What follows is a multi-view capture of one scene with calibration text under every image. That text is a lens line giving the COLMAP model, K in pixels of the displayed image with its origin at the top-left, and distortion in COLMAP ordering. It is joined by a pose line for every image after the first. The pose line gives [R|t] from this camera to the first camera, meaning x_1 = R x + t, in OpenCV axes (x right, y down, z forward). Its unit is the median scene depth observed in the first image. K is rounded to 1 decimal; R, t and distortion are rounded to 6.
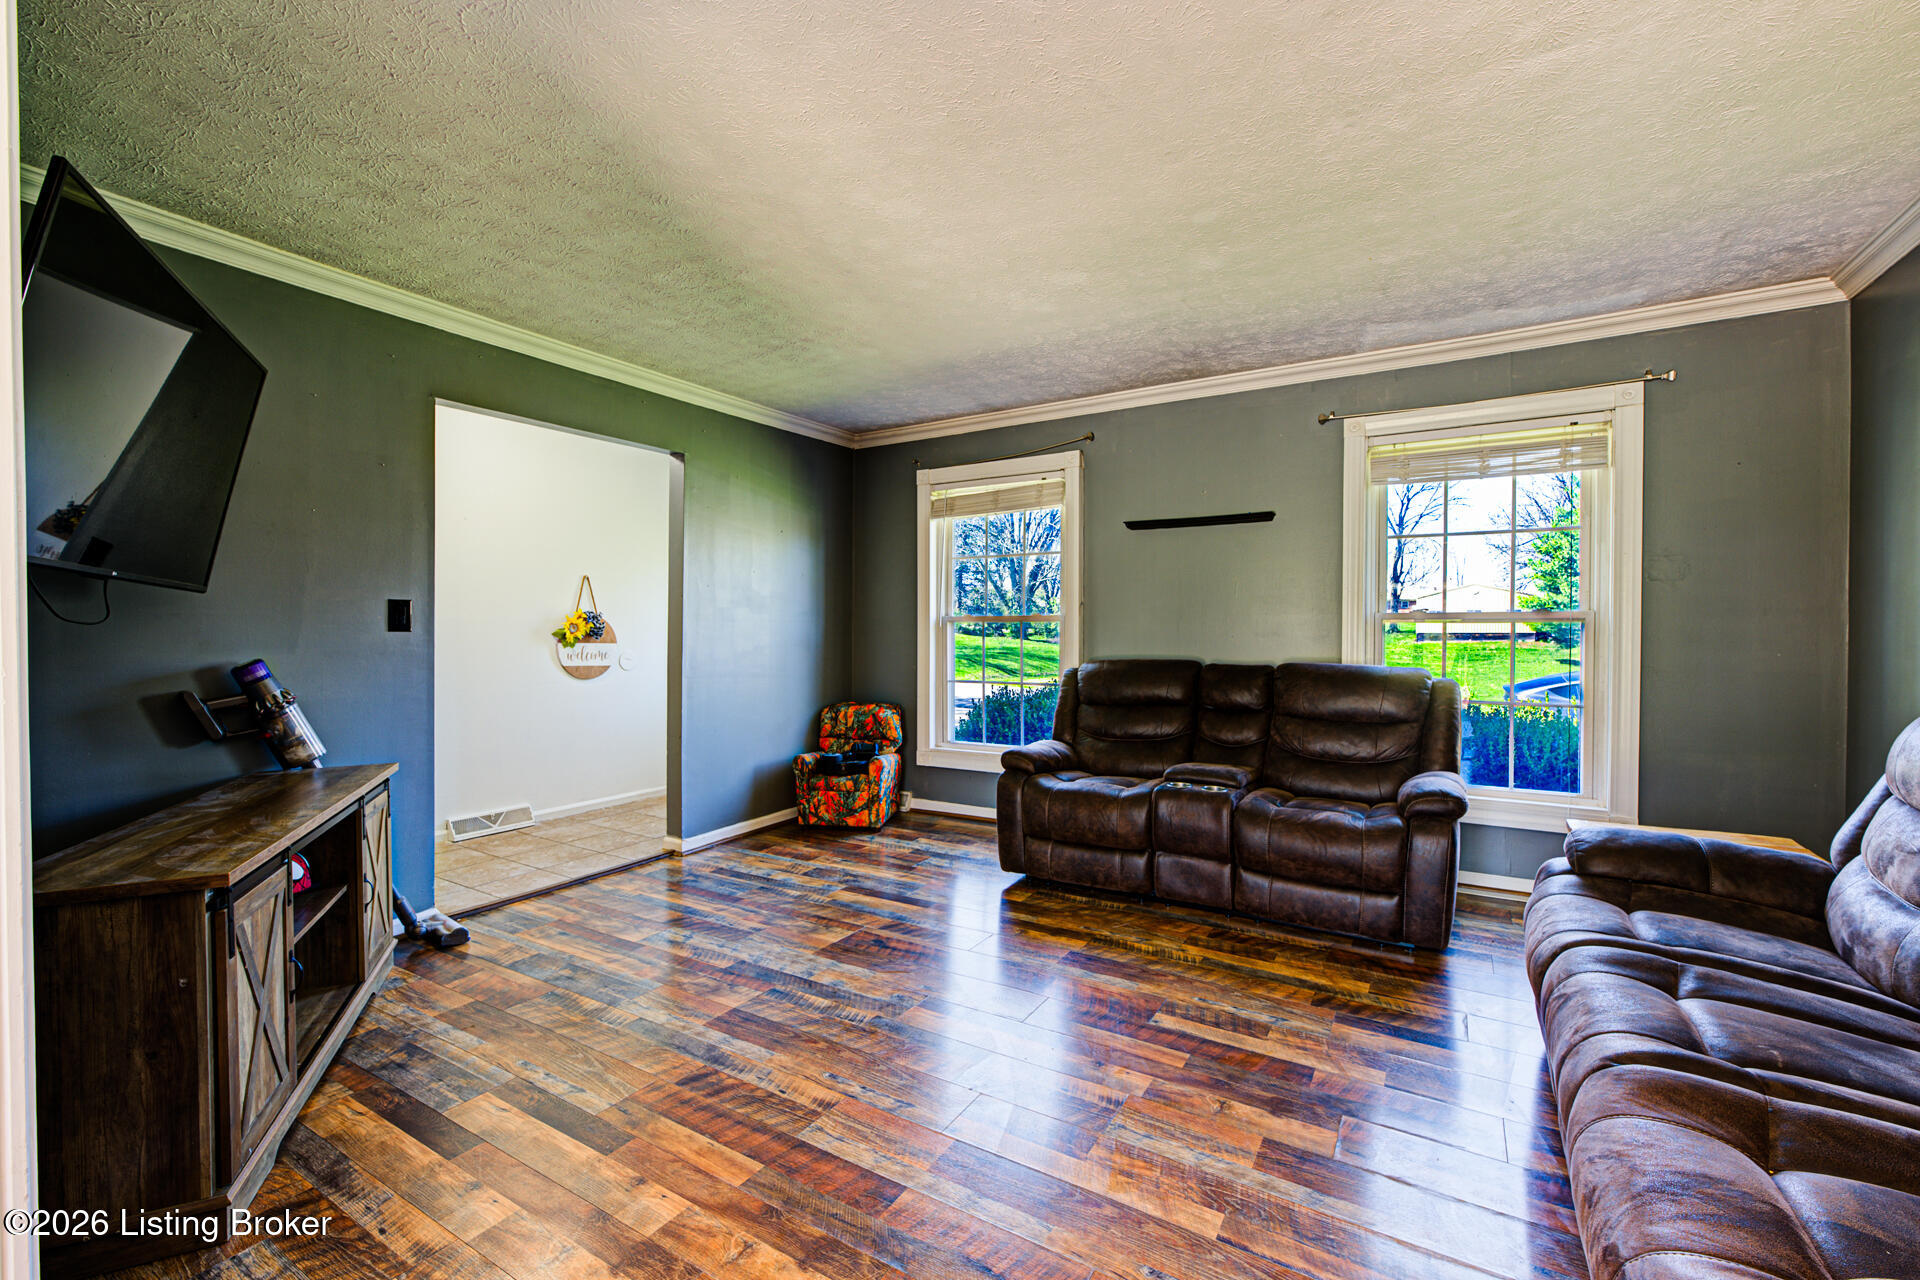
lens RADIAL K [[810.1, 0, 960.0], [0, 810.1, 640.0], [0, 0, 1]] dist [-0.001386, -0.000146]
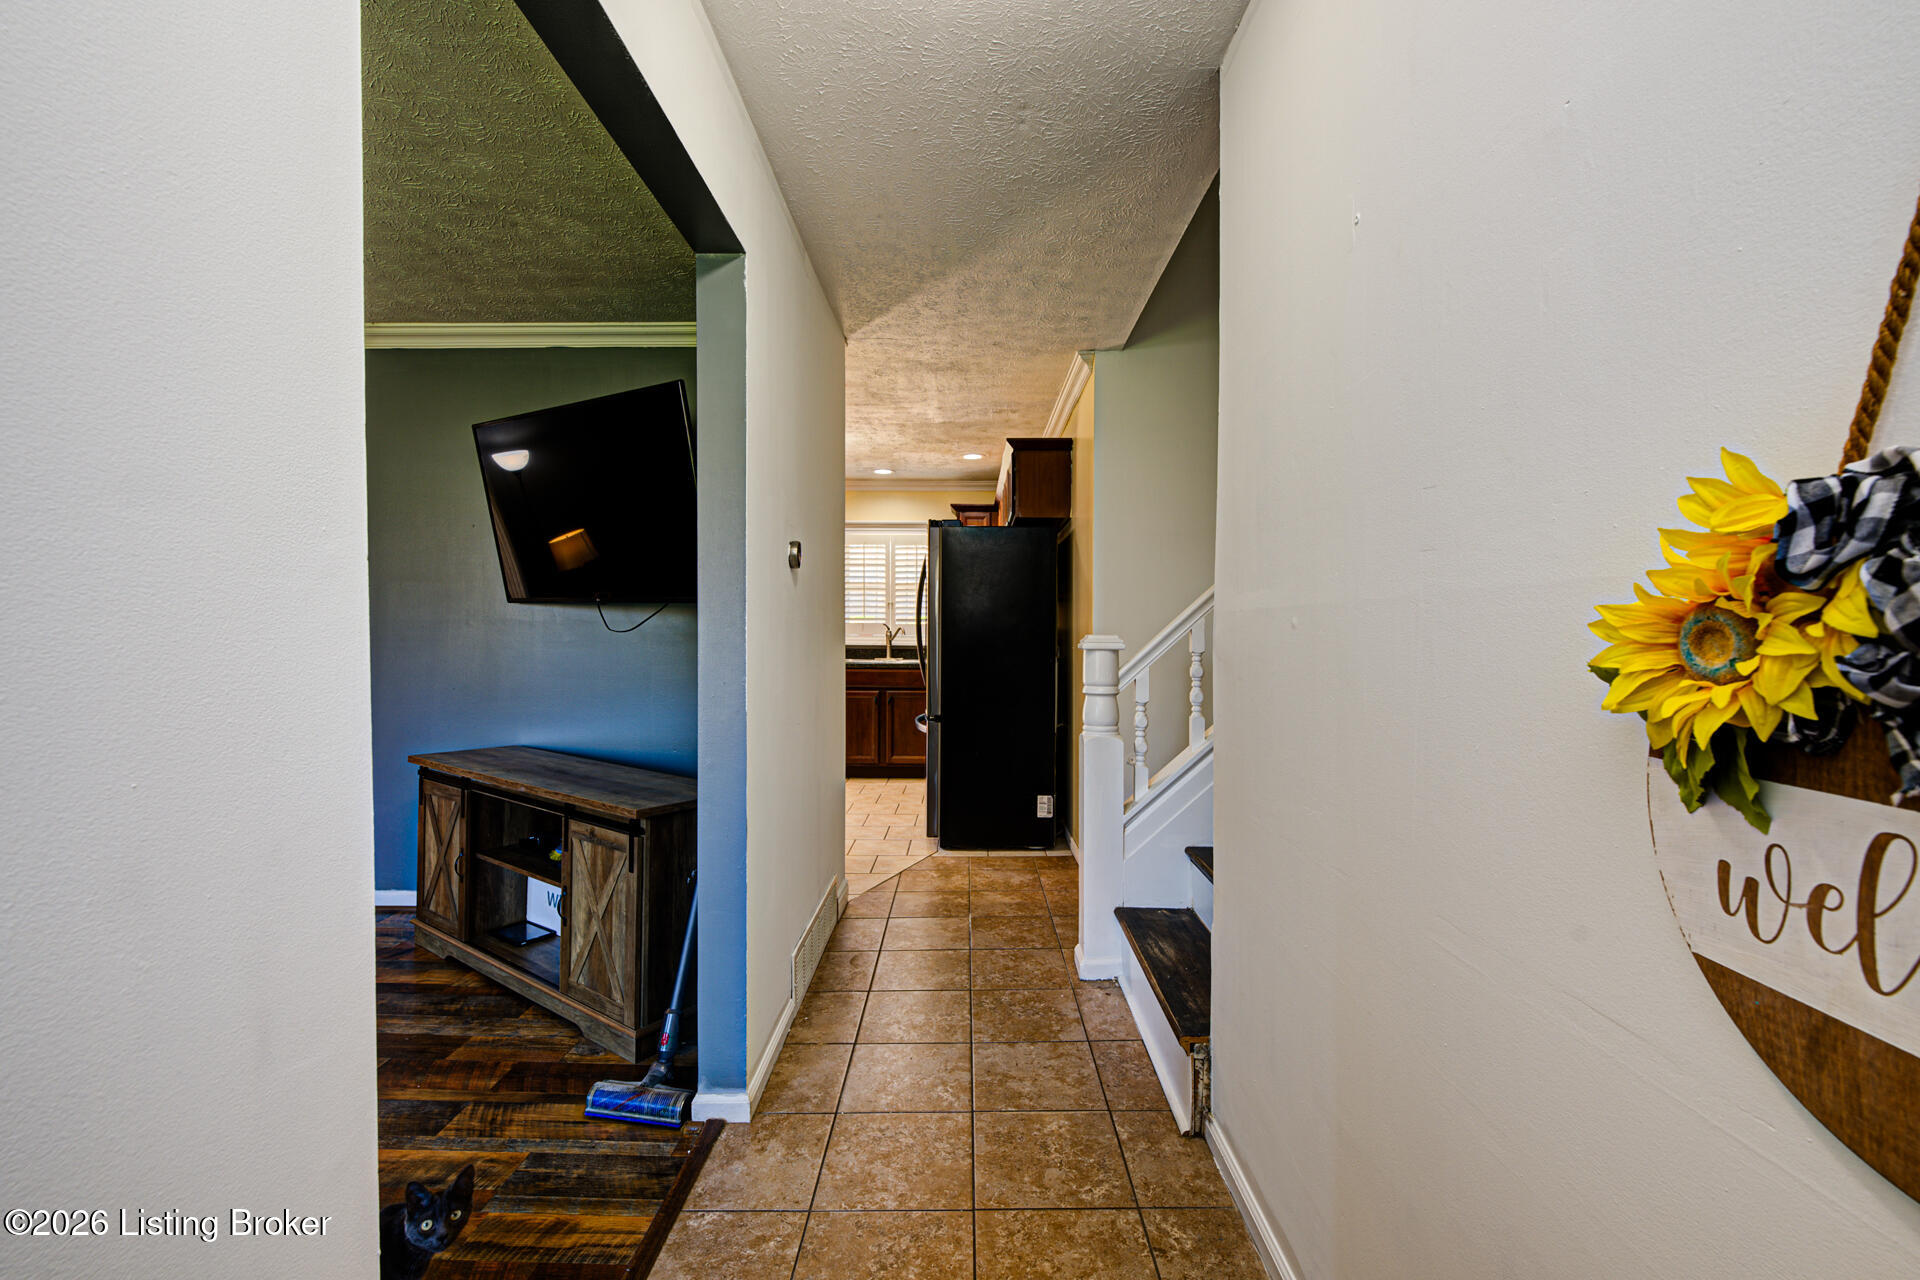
lens RADIAL K [[810.1, 0, 960.0], [0, 810.1, 640.0], [0, 0, 1]] dist [-0.001386, -0.000146]
pose [[-0.864183, 0.006297, -0.503138, -0.728630], [-0.008971, 0.999570, 0.027918, -0.036667], [0.503098, 0.028640, -0.863755, 2.281761]]
